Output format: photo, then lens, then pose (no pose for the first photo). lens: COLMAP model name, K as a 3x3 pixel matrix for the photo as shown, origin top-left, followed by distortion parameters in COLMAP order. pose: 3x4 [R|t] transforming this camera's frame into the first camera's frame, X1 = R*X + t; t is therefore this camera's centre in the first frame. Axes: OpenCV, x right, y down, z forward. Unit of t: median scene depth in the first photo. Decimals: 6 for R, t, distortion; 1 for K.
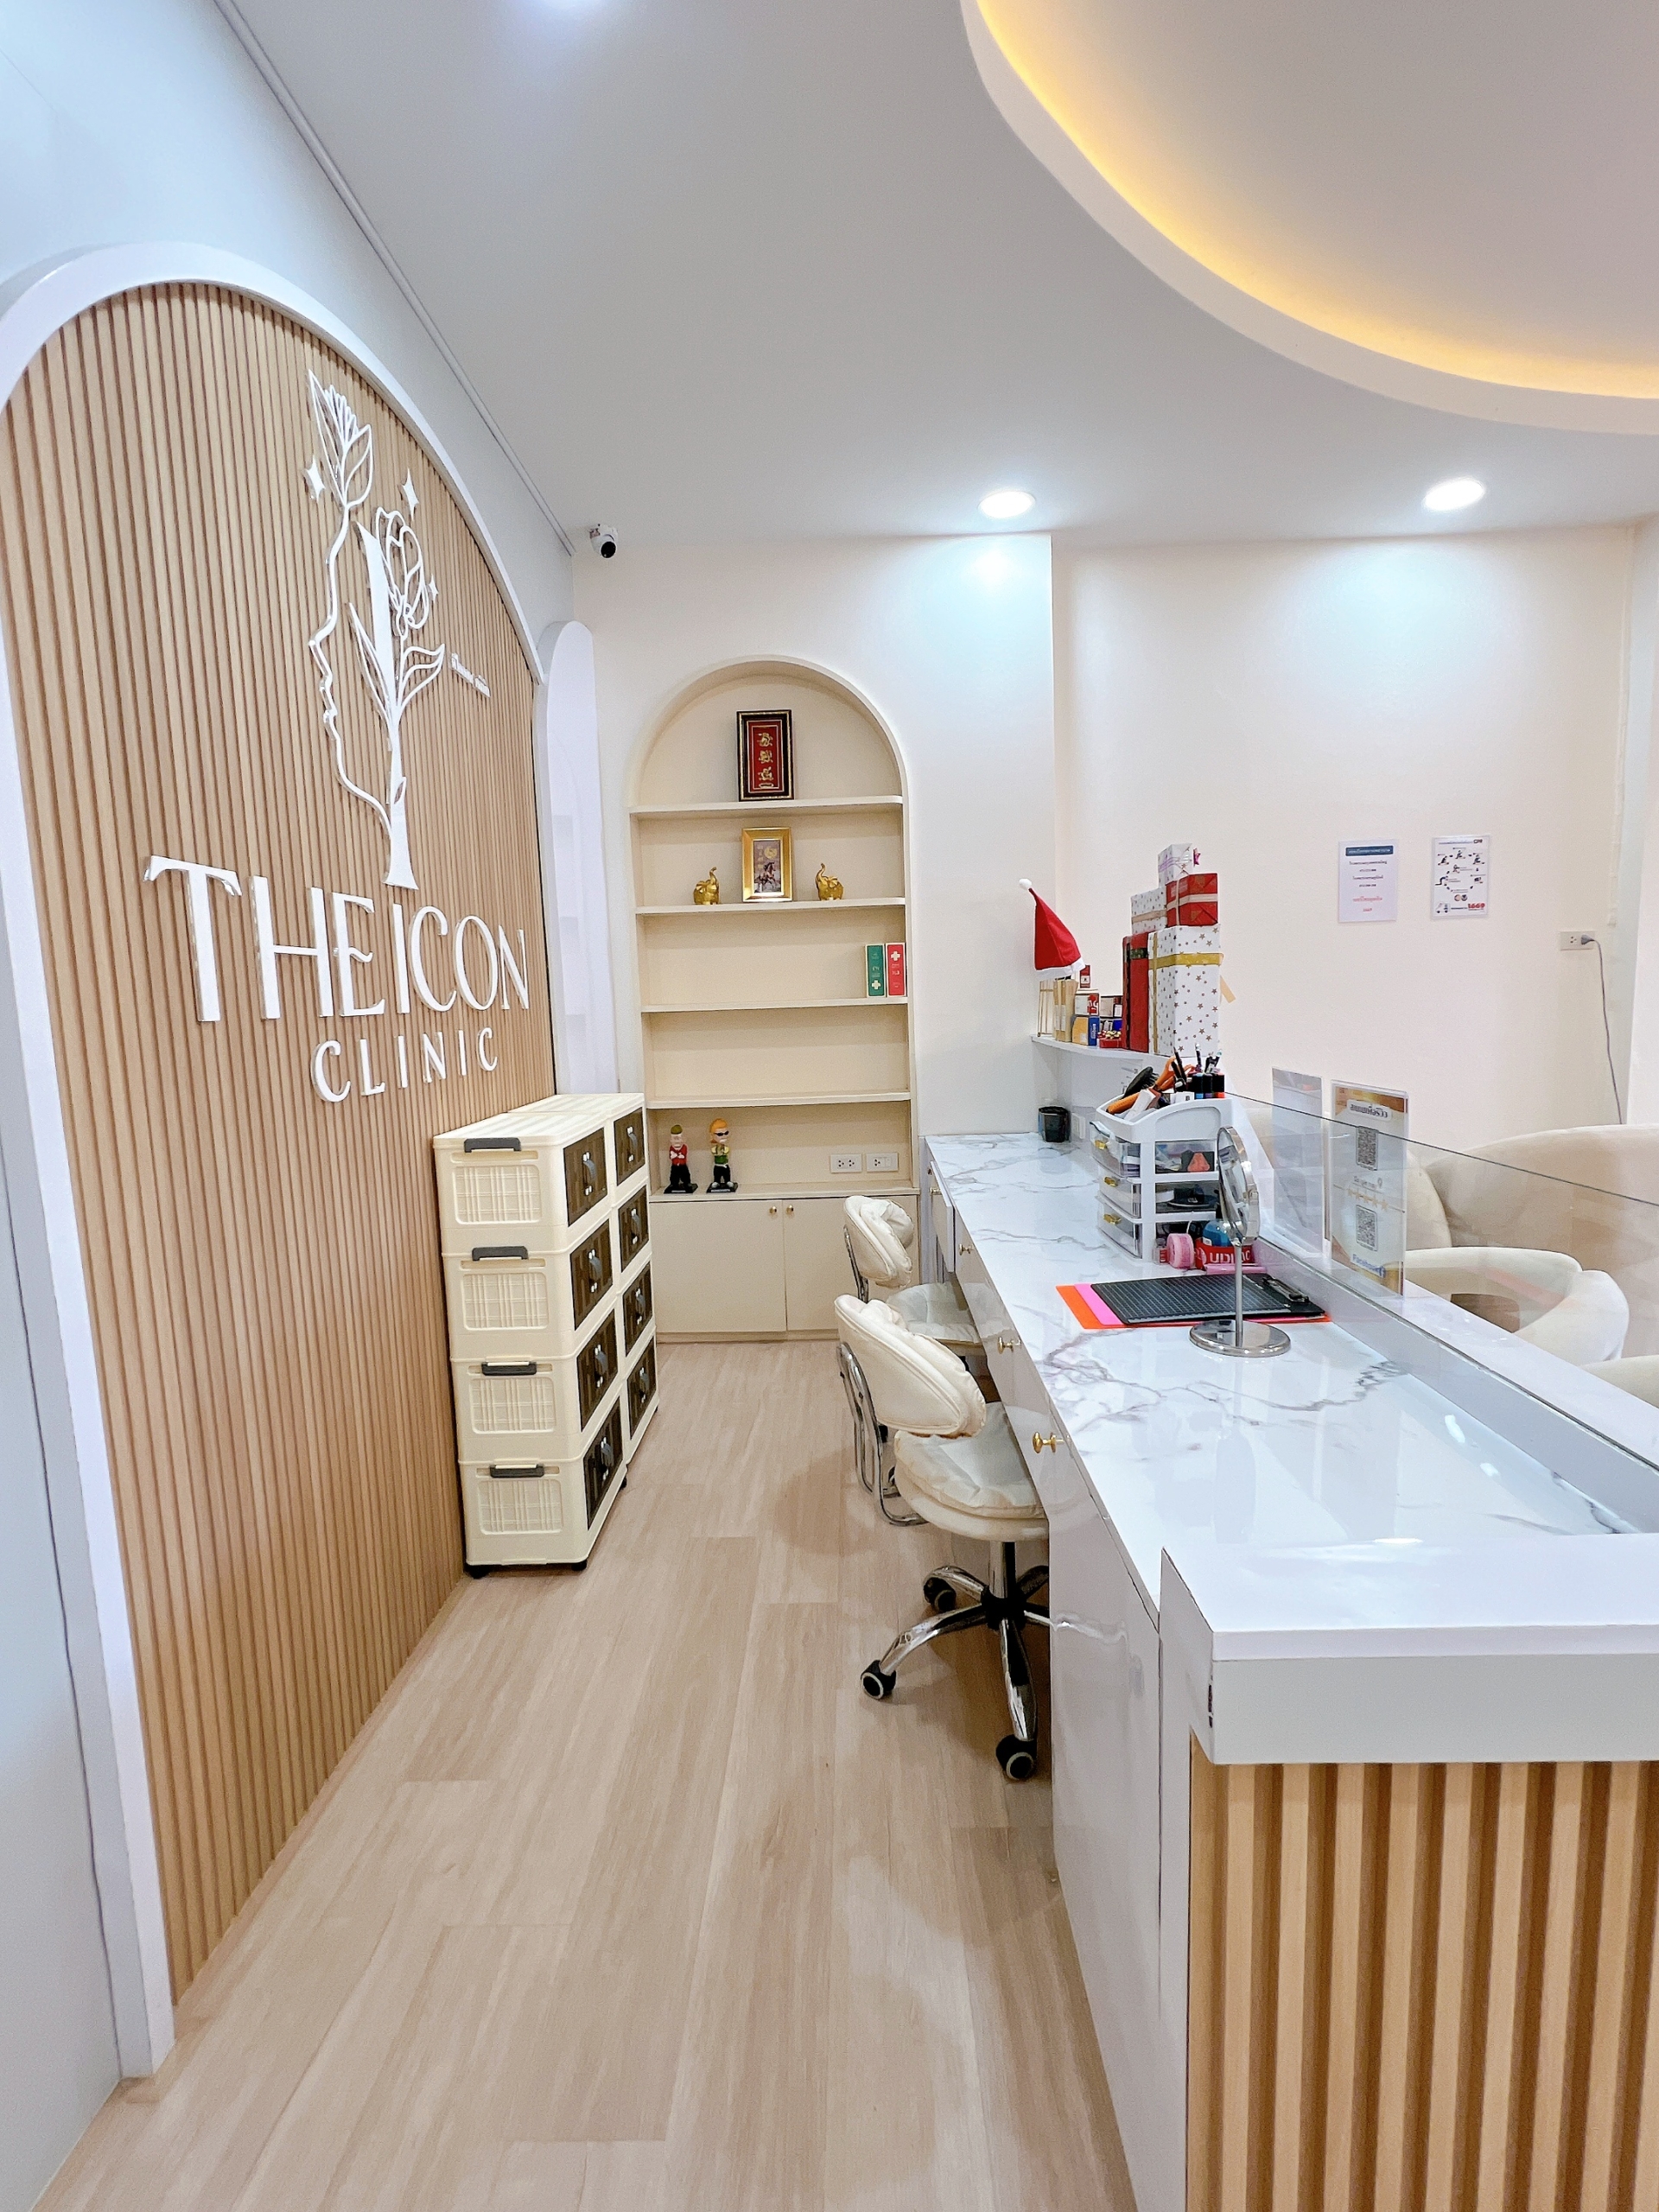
lens RADIAL K [[967.6, 0, 832.0], [0, 967.6, 1098.0], [0, 0, 1]] dist [-0.003326, 0.001100]
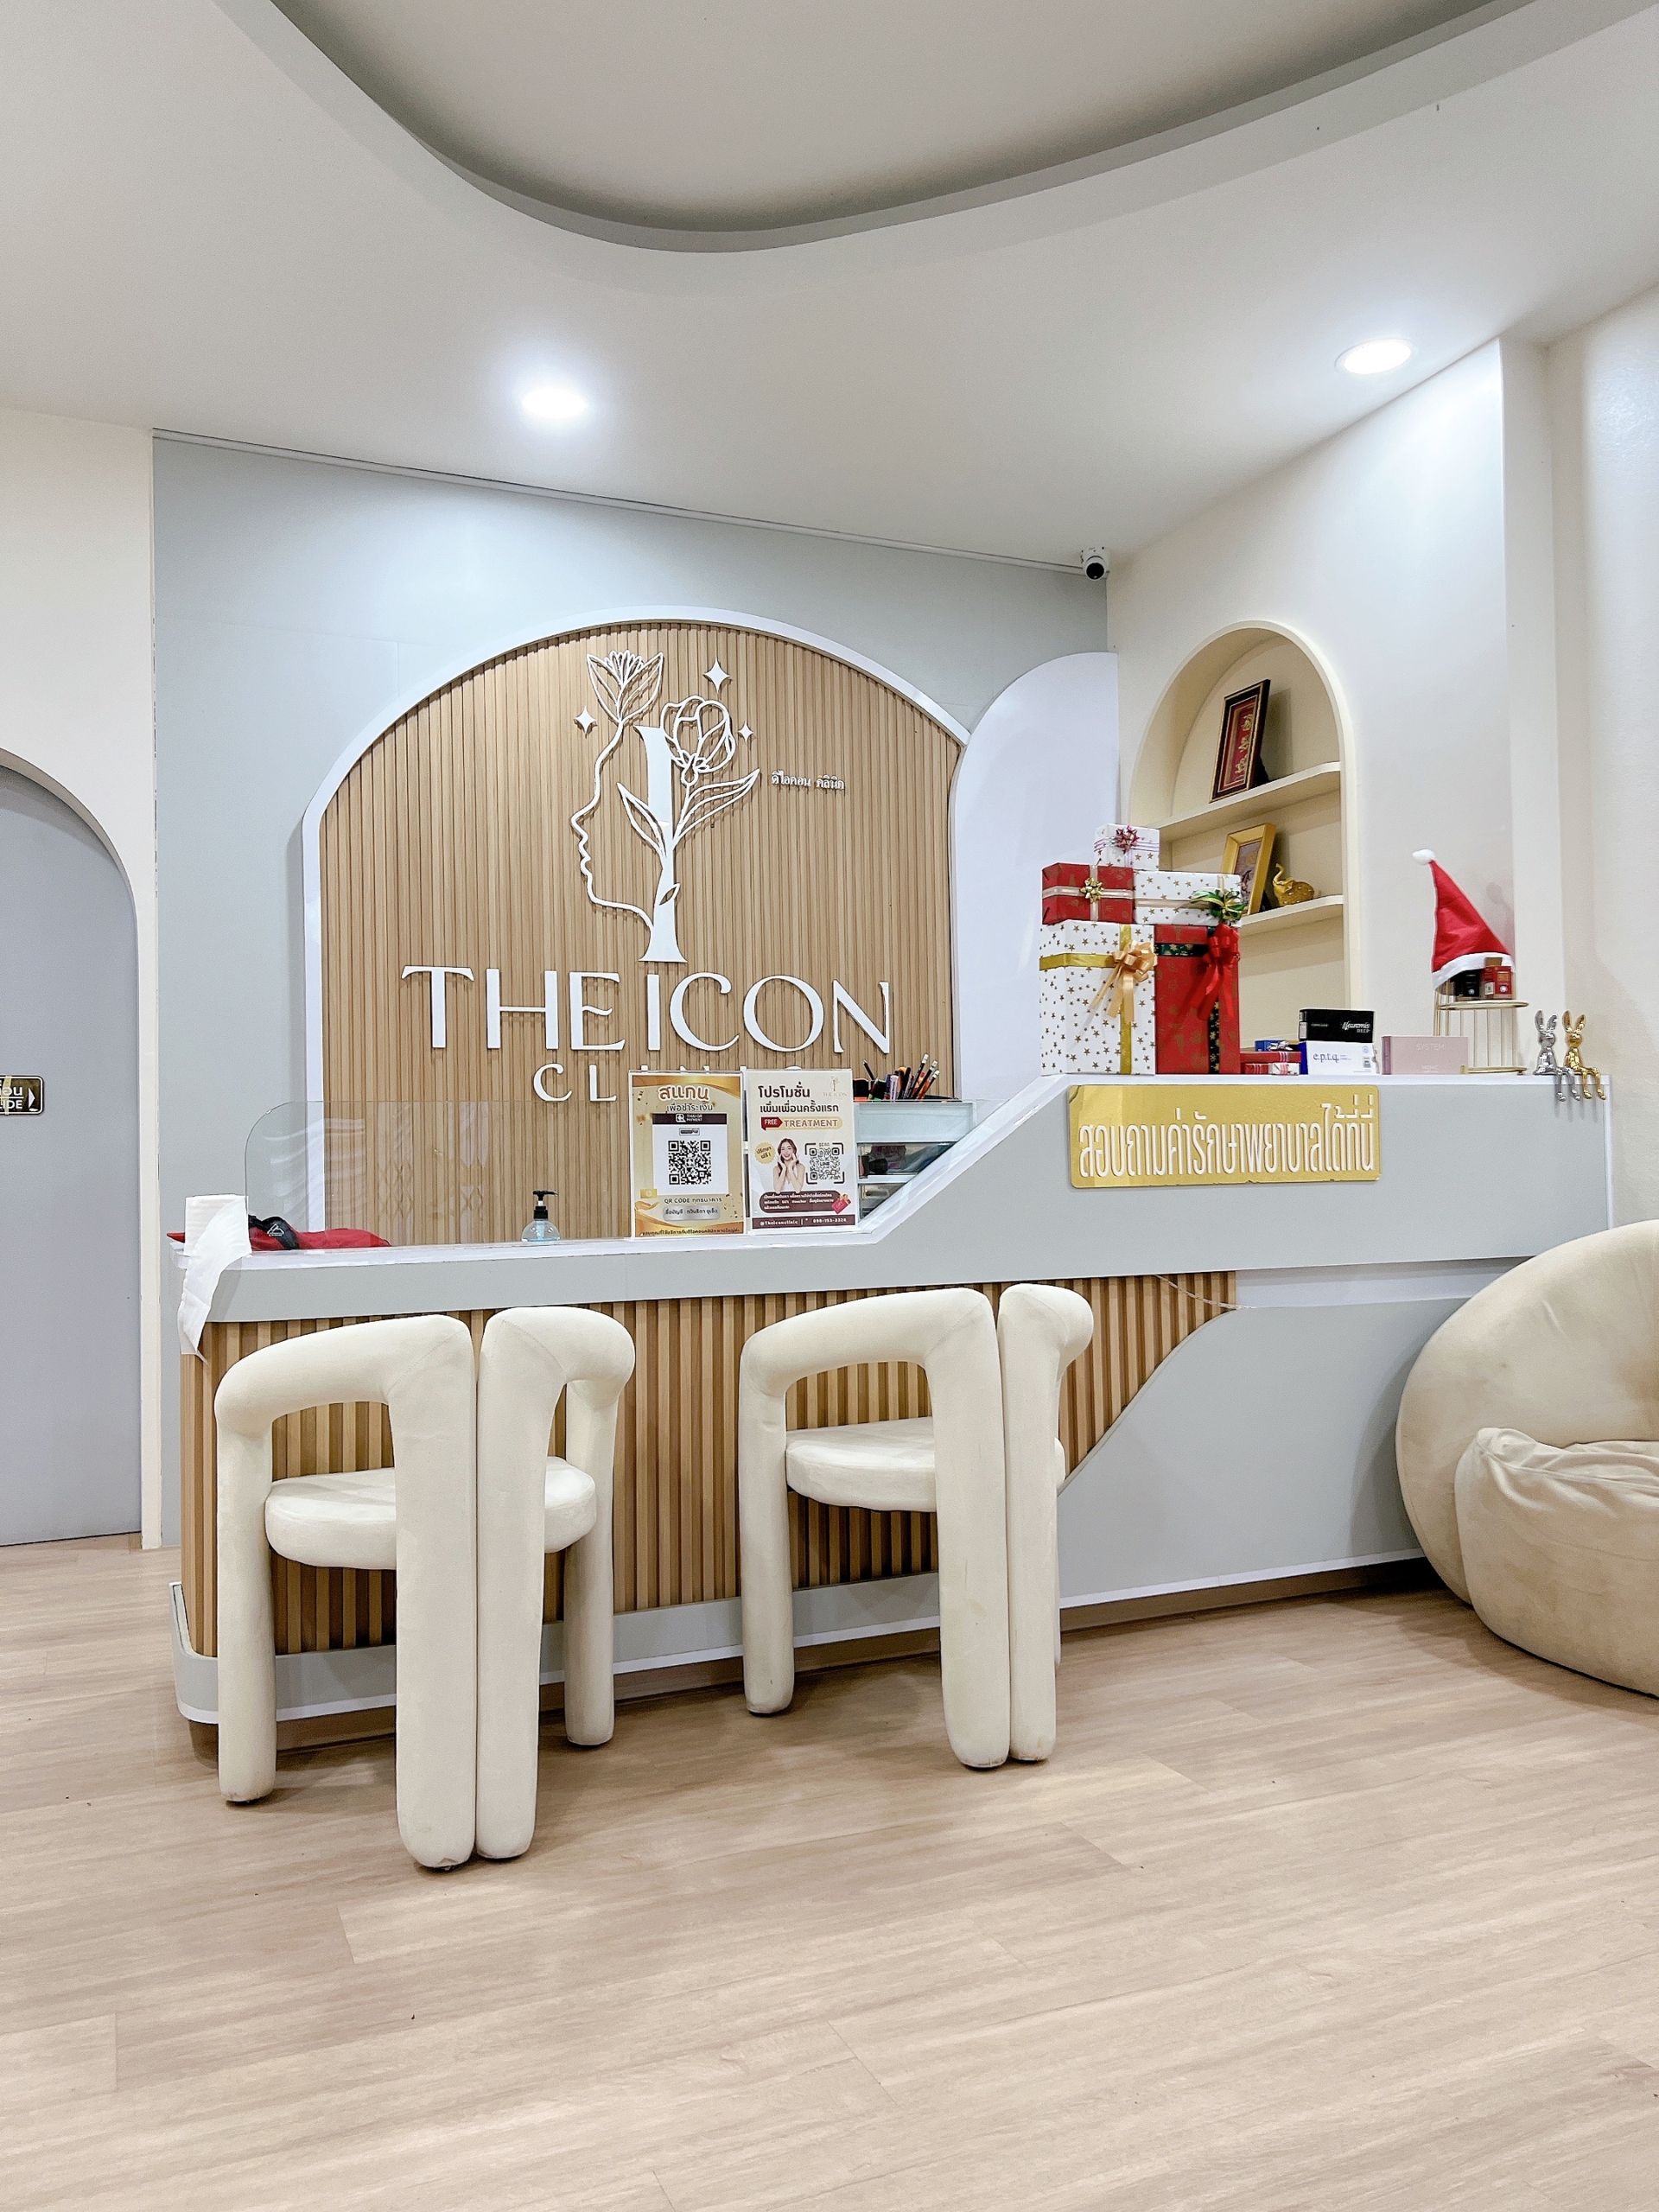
lens RADIAL K [[1574.4, 0, 828.5], [0, 1574.4, 1110.4], [0, 0, 1]] dist [-0.001661, 0.001276]
pose [[0.404222, 0.001383, -0.914660, 0.997606], [-0.091740, 0.995017, -0.039038, 0.037434], [0.910049, 0.099691, 0.402335, 0.185173]]
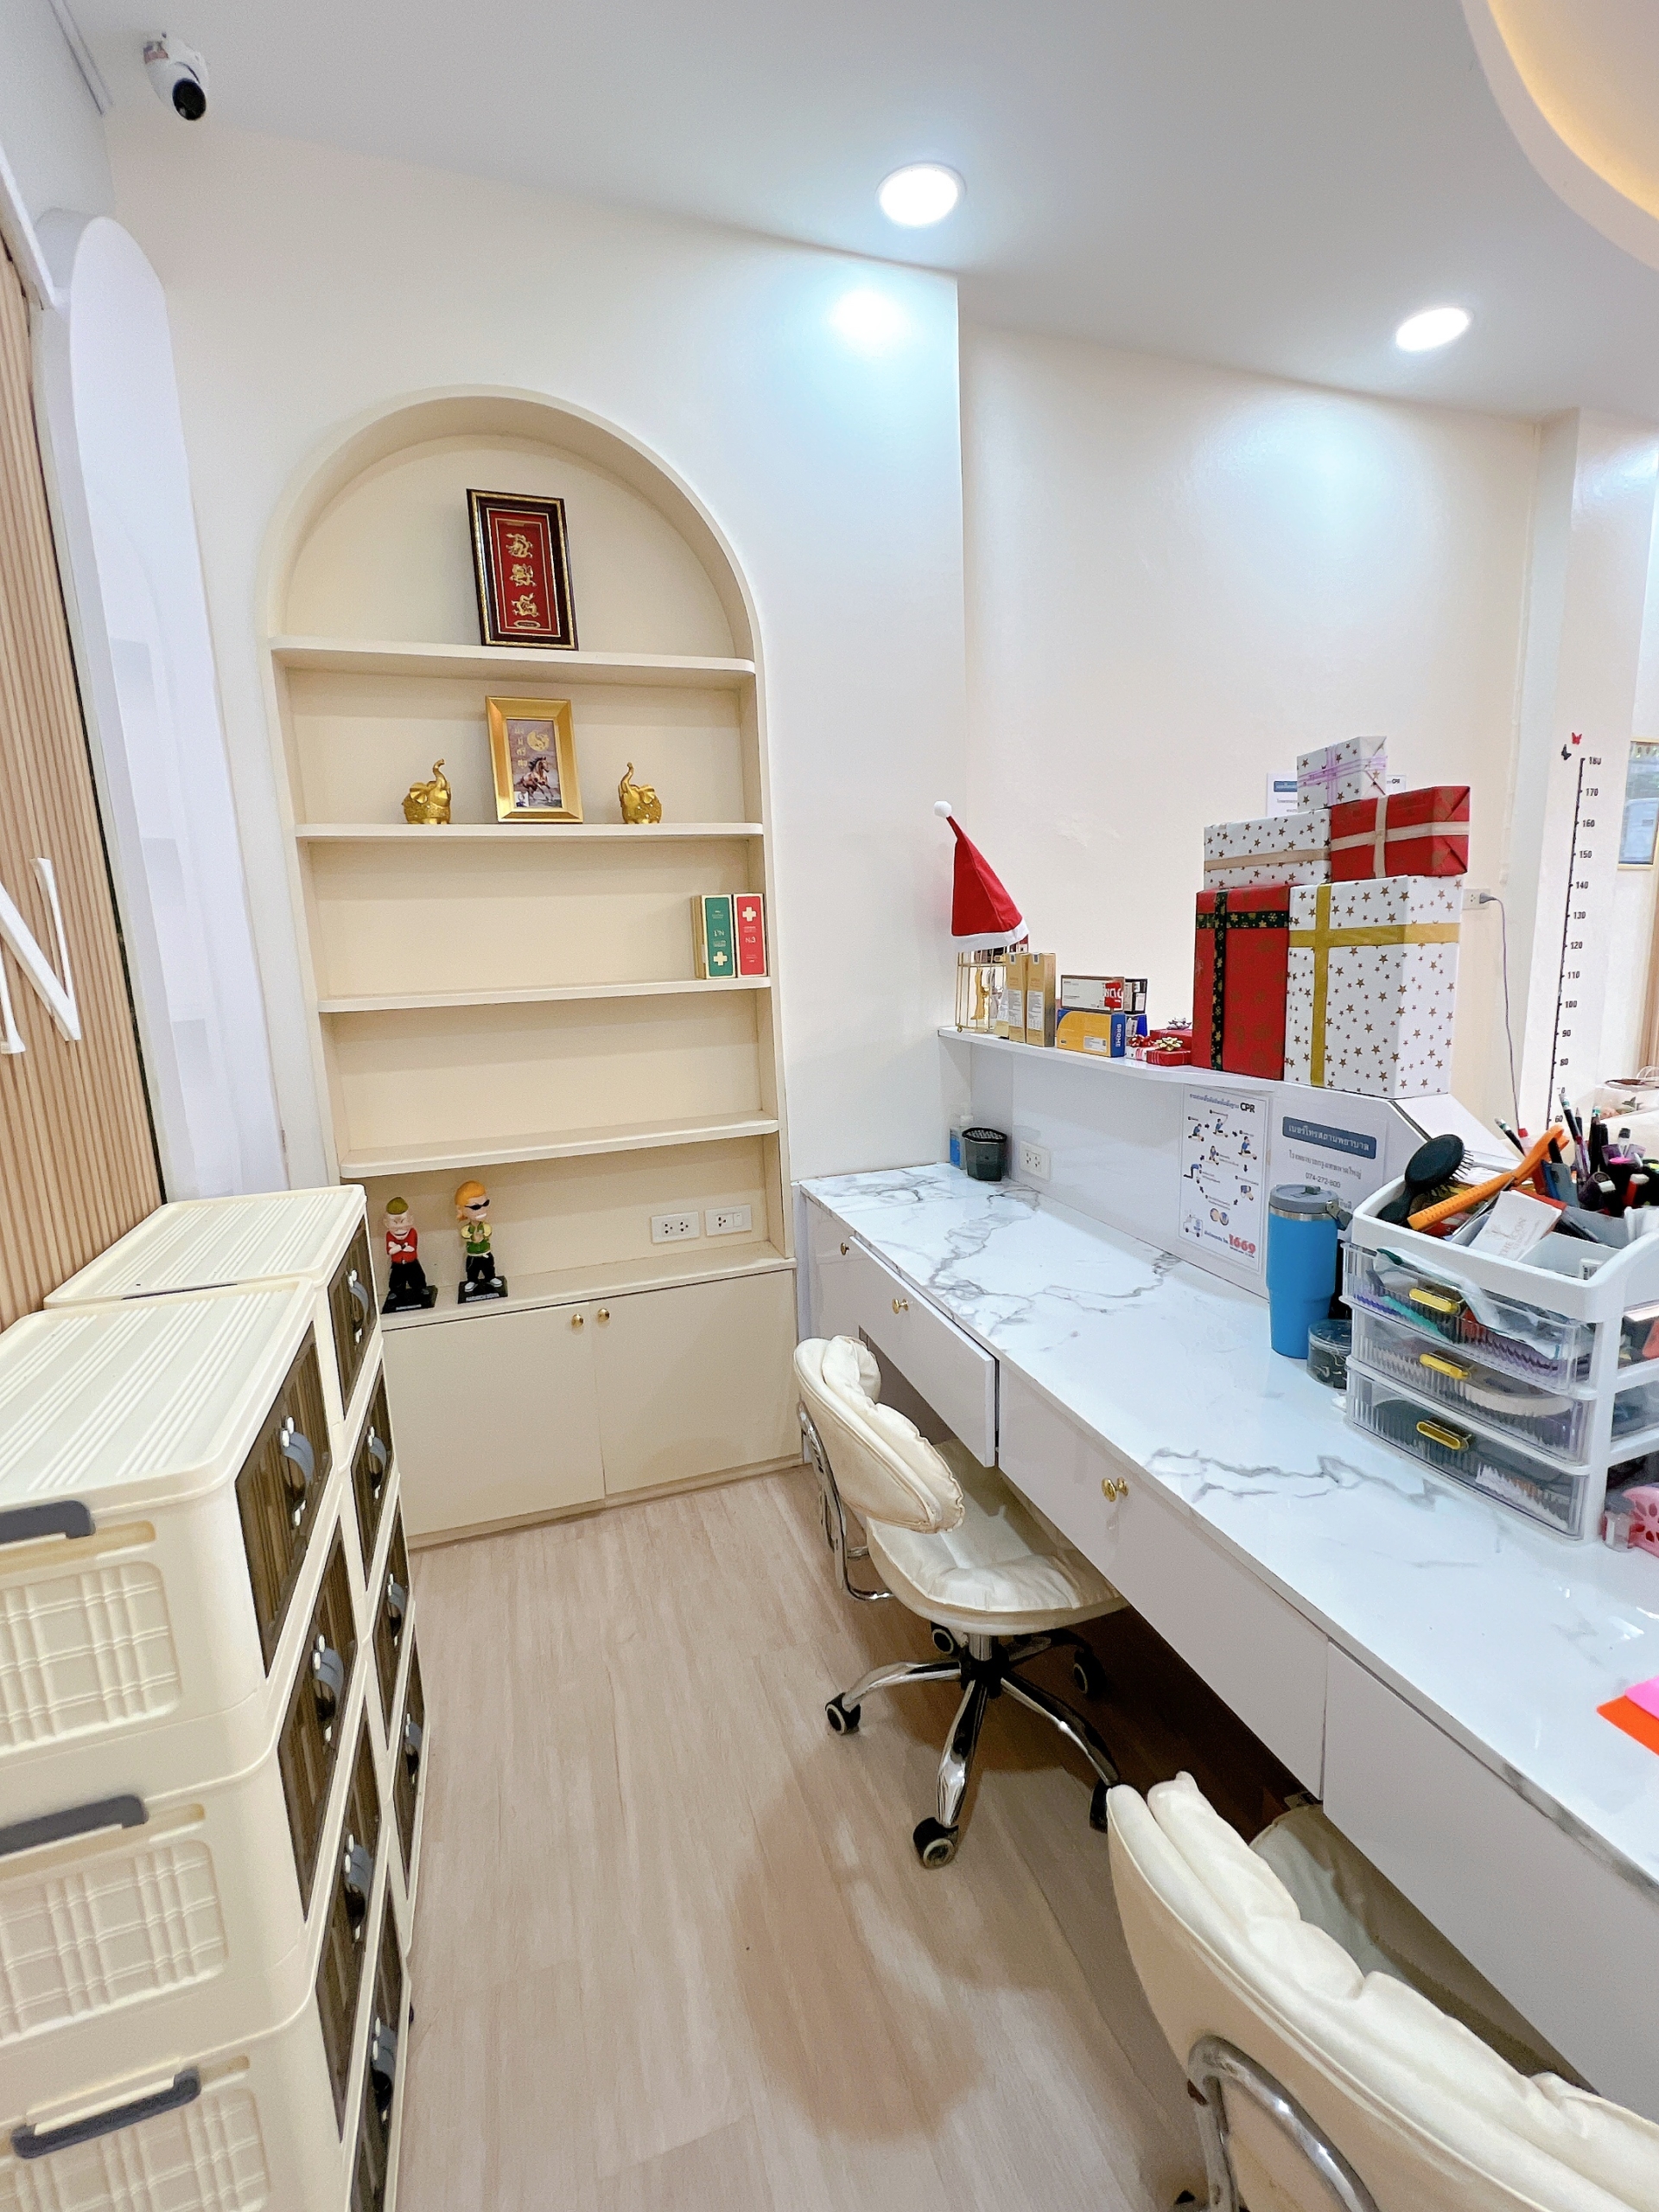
lens RADIAL K [[967.6, 0, 832.0], [0, 967.6, 1098.0], [0, 0, 1]] dist [-0.003326, 0.001100]
pose [[0.937951, -0.061499, 0.341271, -0.112938], [0.042893, 0.997166, 0.061806, -0.061376], [-0.344105, -0.043332, 0.937931, 0.365178]]
